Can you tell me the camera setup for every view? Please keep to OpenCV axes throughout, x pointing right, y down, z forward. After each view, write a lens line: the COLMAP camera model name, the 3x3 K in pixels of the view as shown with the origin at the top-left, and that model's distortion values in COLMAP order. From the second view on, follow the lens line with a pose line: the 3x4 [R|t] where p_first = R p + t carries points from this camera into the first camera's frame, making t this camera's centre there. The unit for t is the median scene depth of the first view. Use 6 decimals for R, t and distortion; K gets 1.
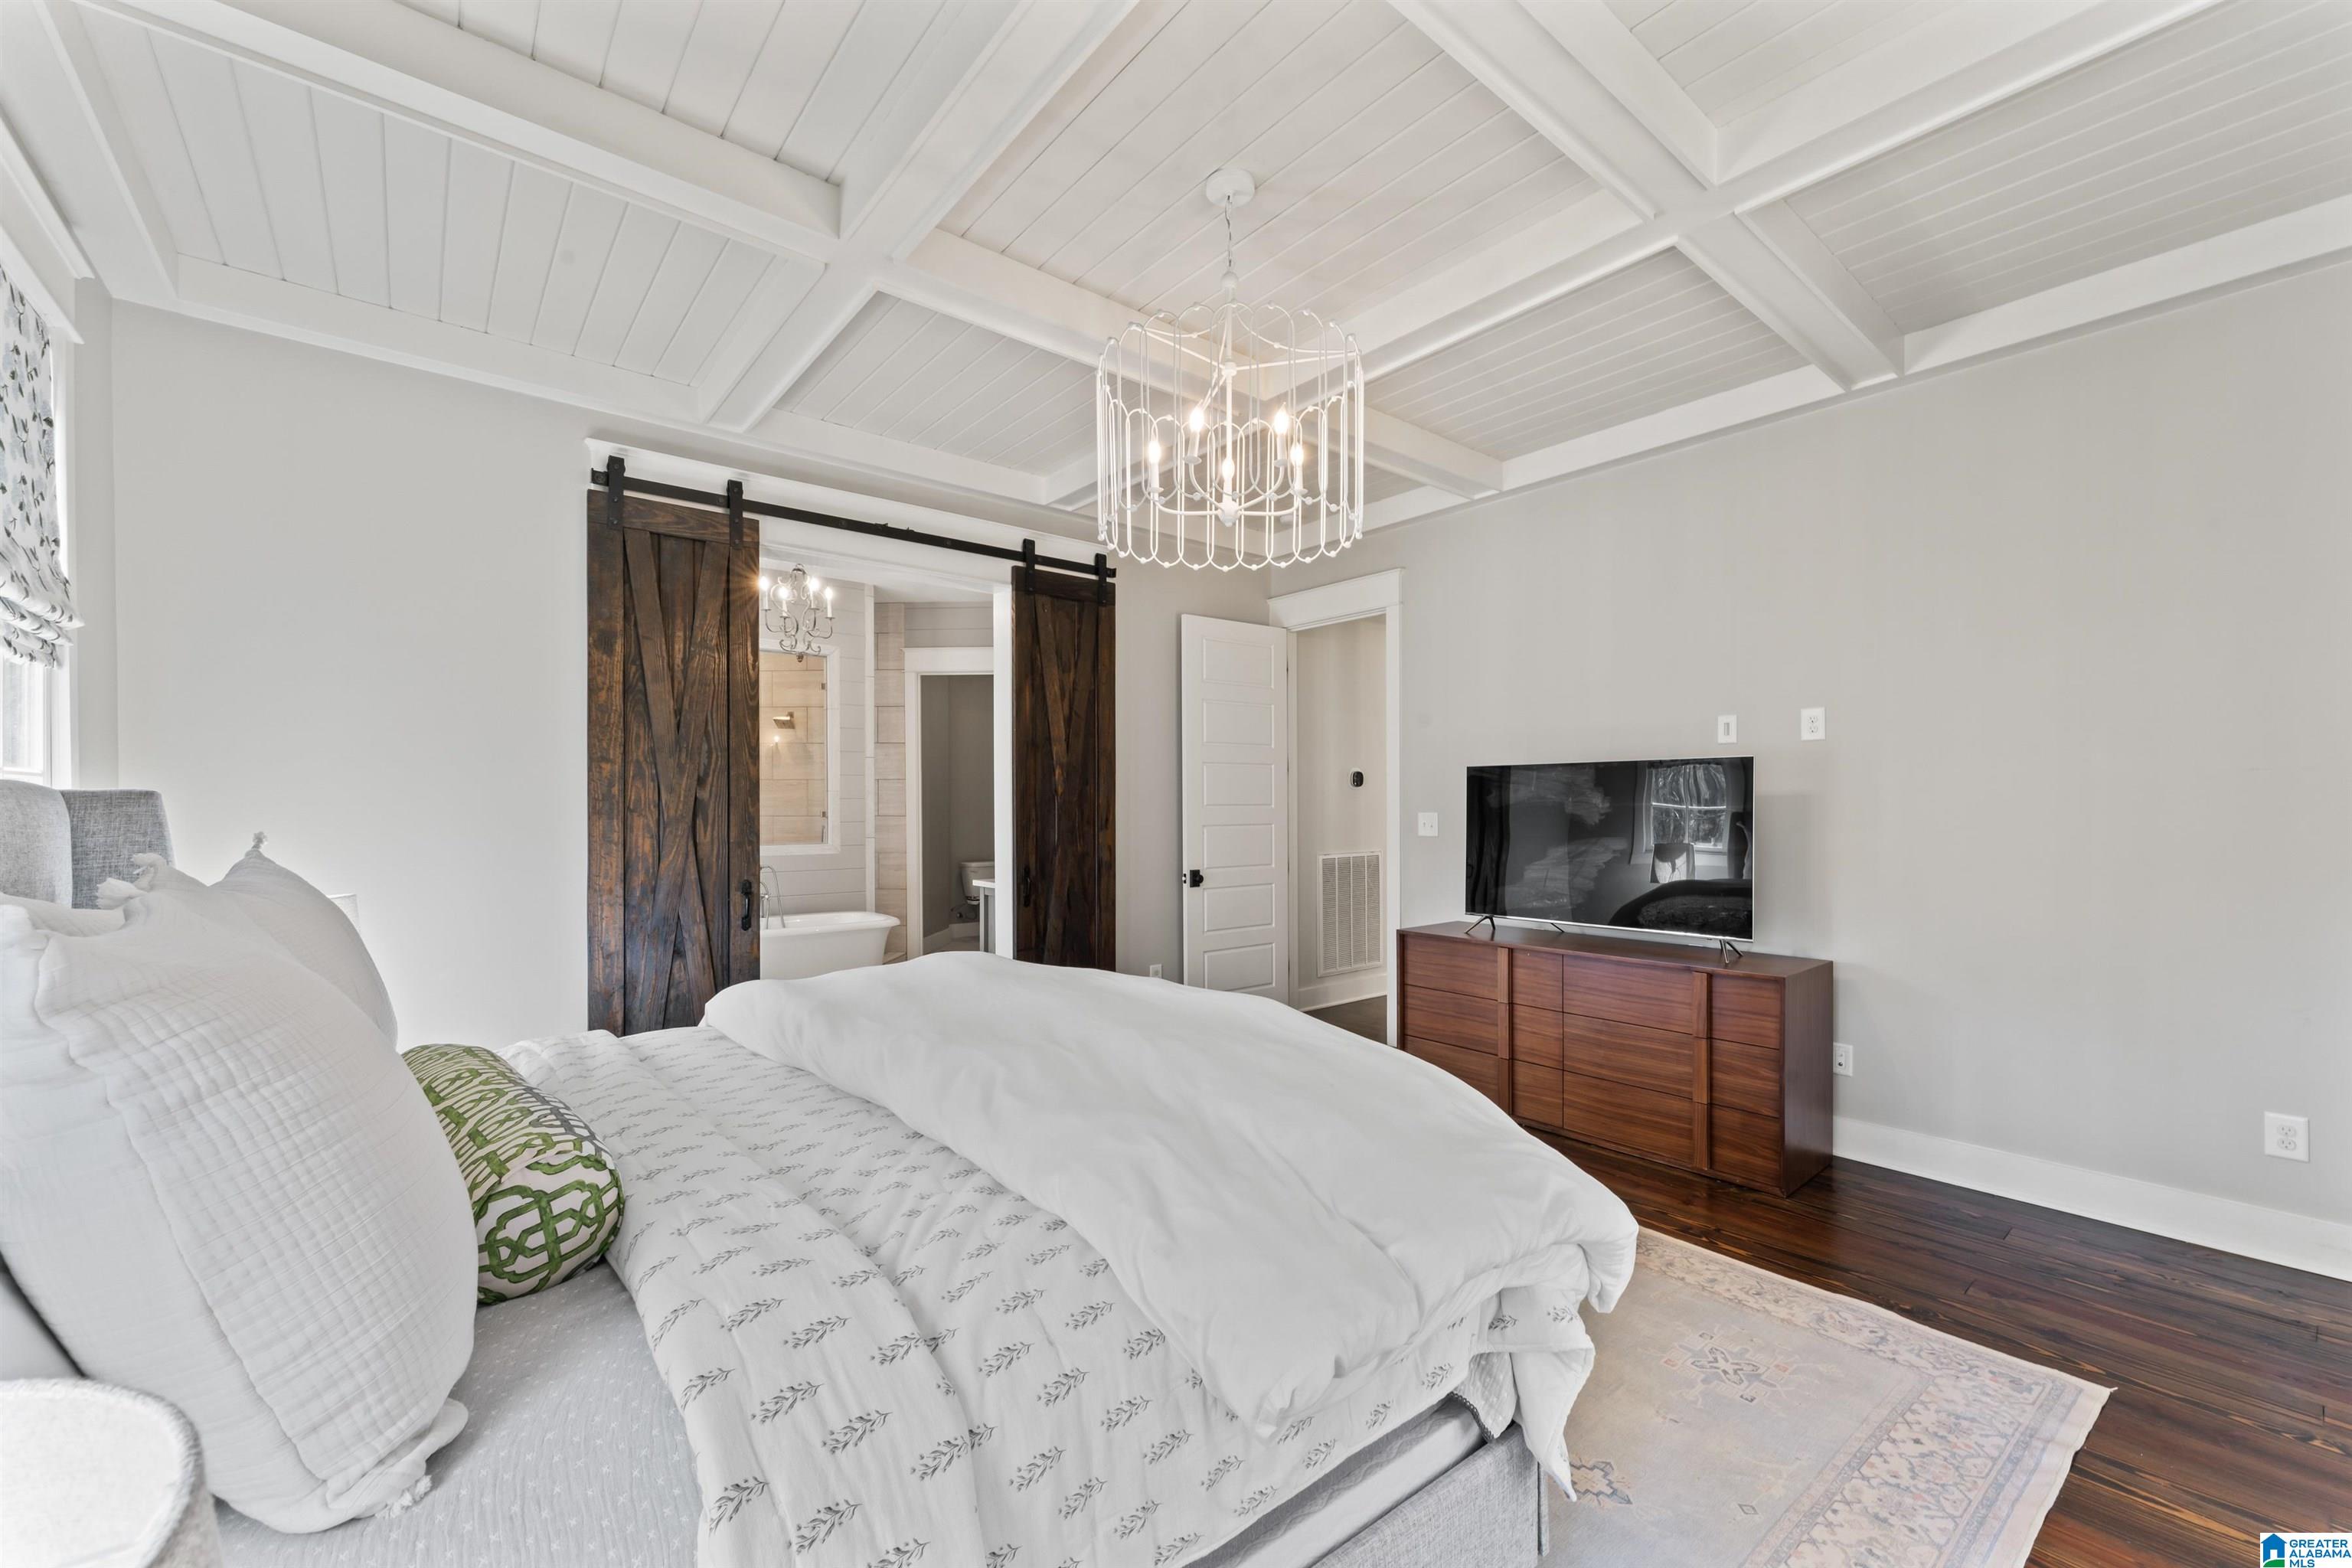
lens RADIAL K [[928.3, 0, 1168.8], [0, 928.3, 798.6], [0, 0, 1]] dist [-0.003265, -0.000043]
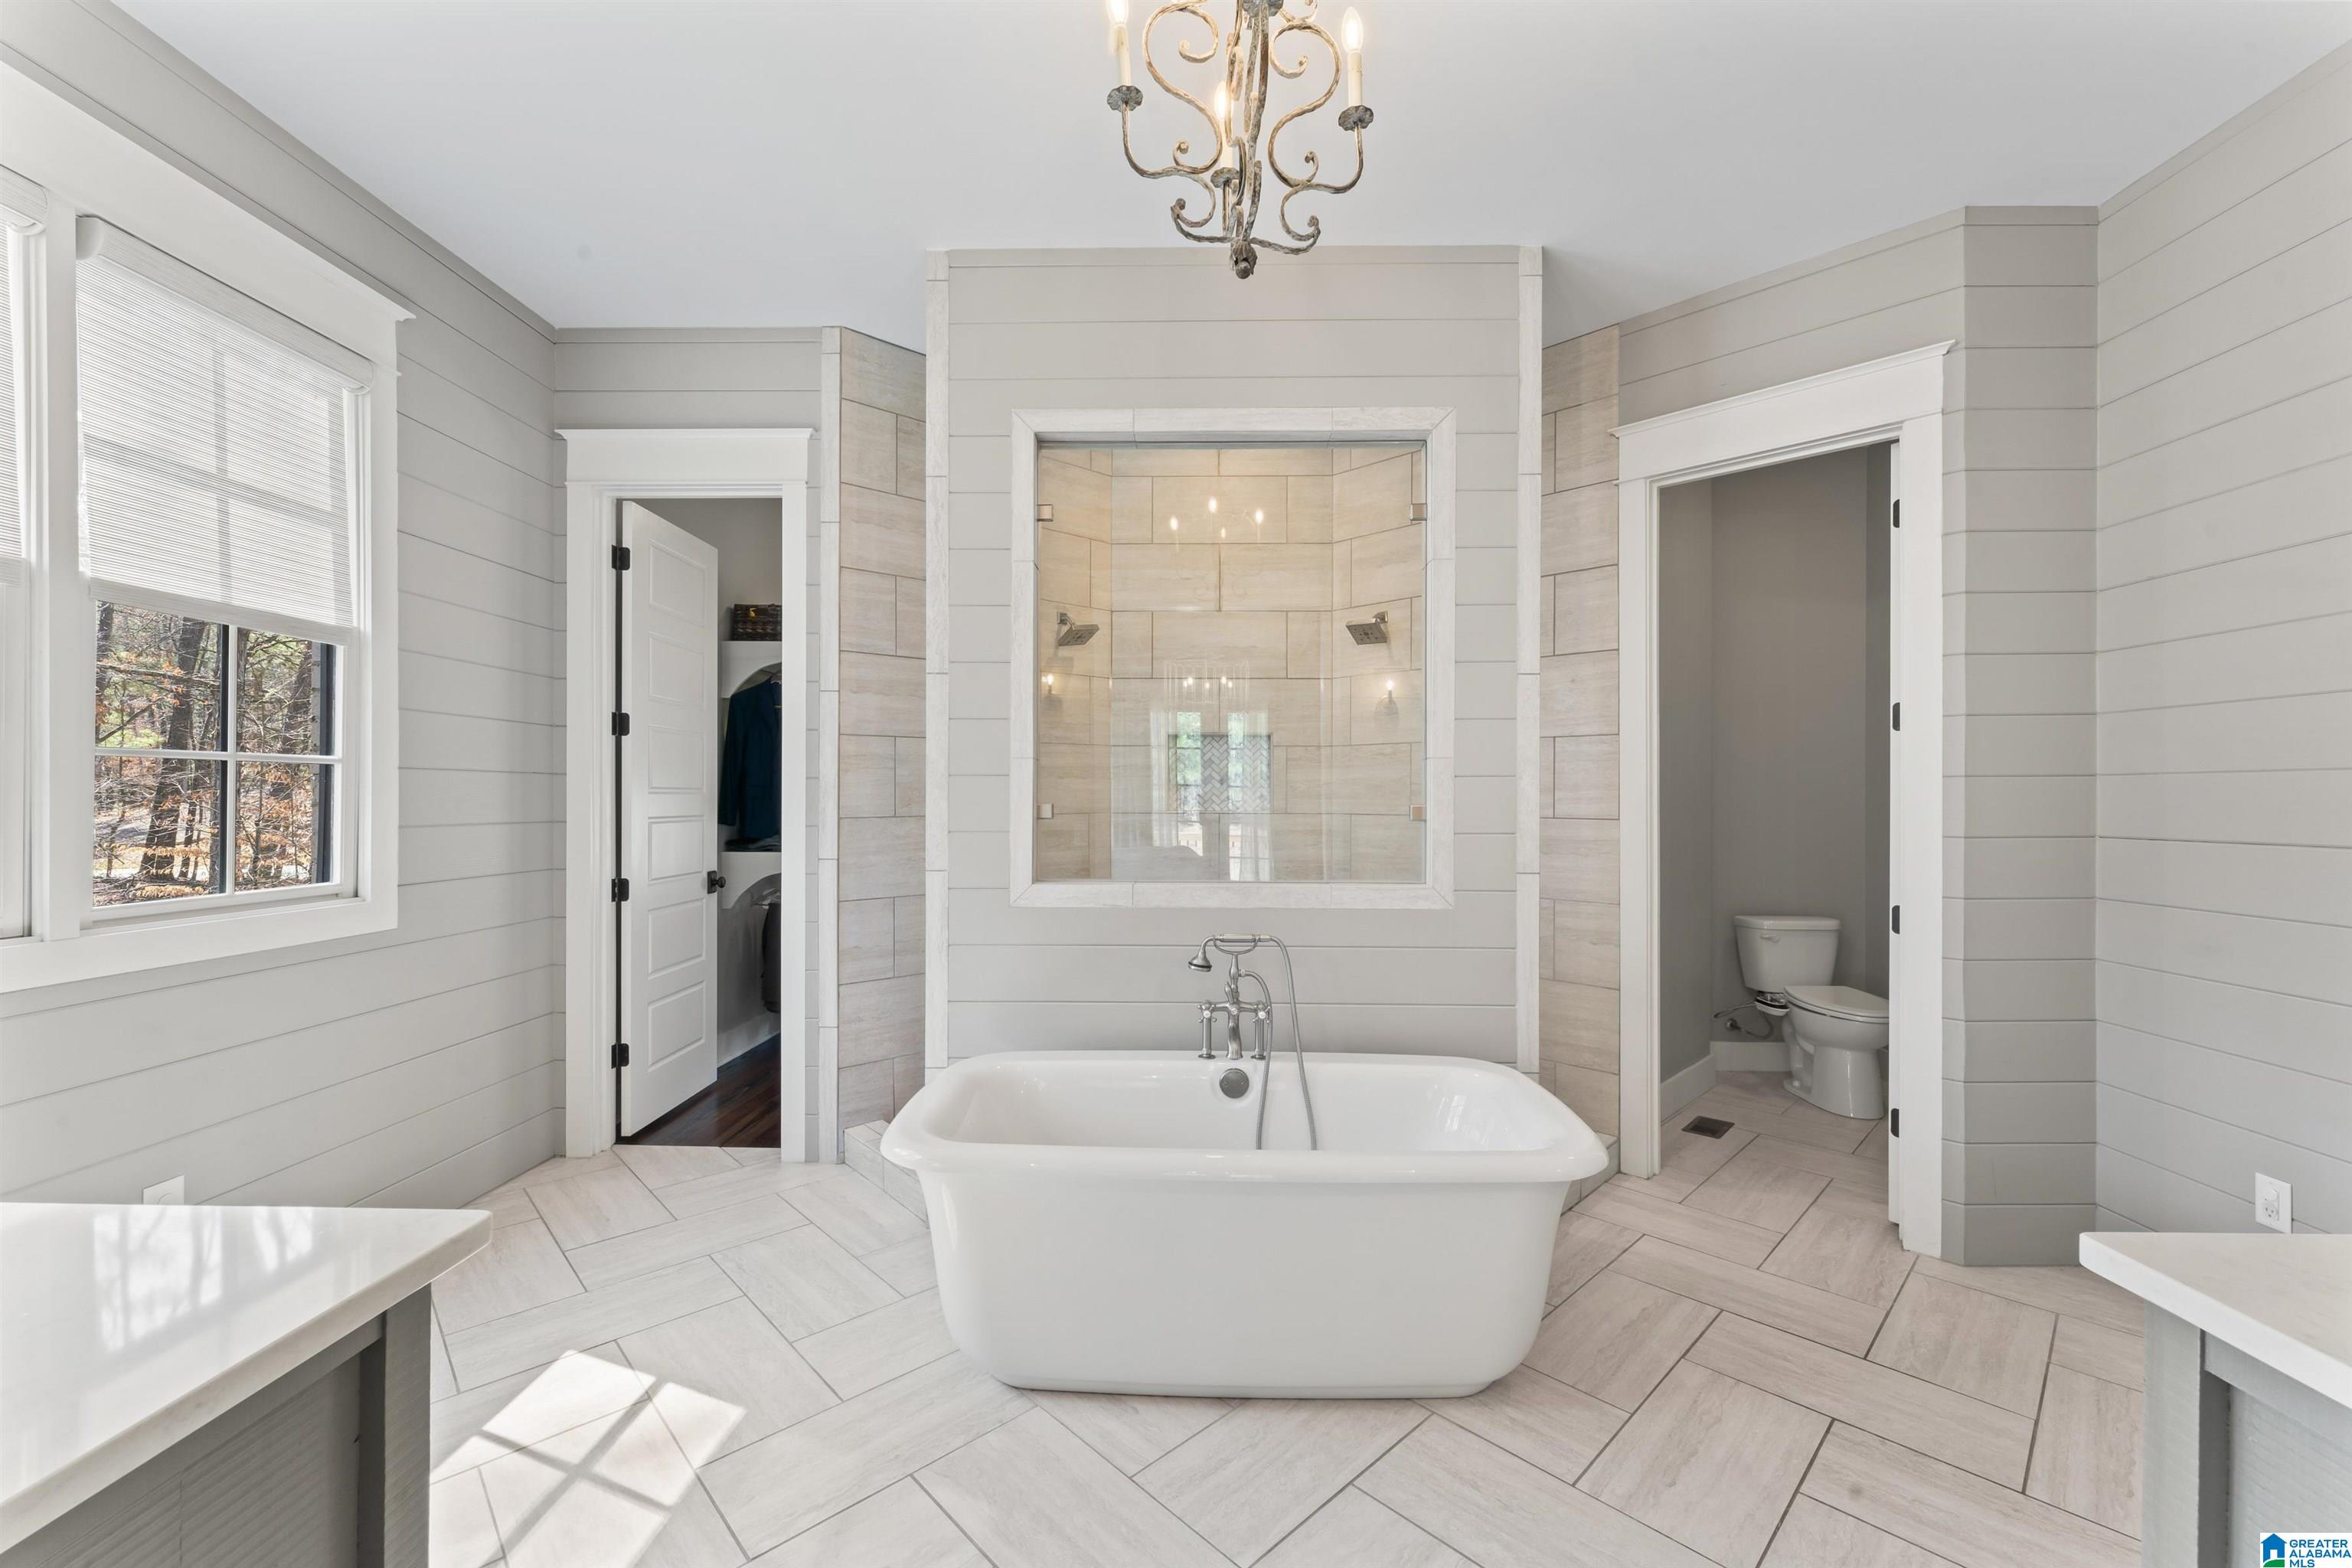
lens RADIAL K [[928.3, 0, 1172.4], [0, 928.3, 797.6], [0, 0, 1]] dist [-0.003265, -0.000043]
pose [[0.760248, 0.007888, -0.649585, -0.161327], [-0.000733, 0.999936, 0.011284, 0.004458], [0.649633, -0.008103, 0.760205, 0.537919]]
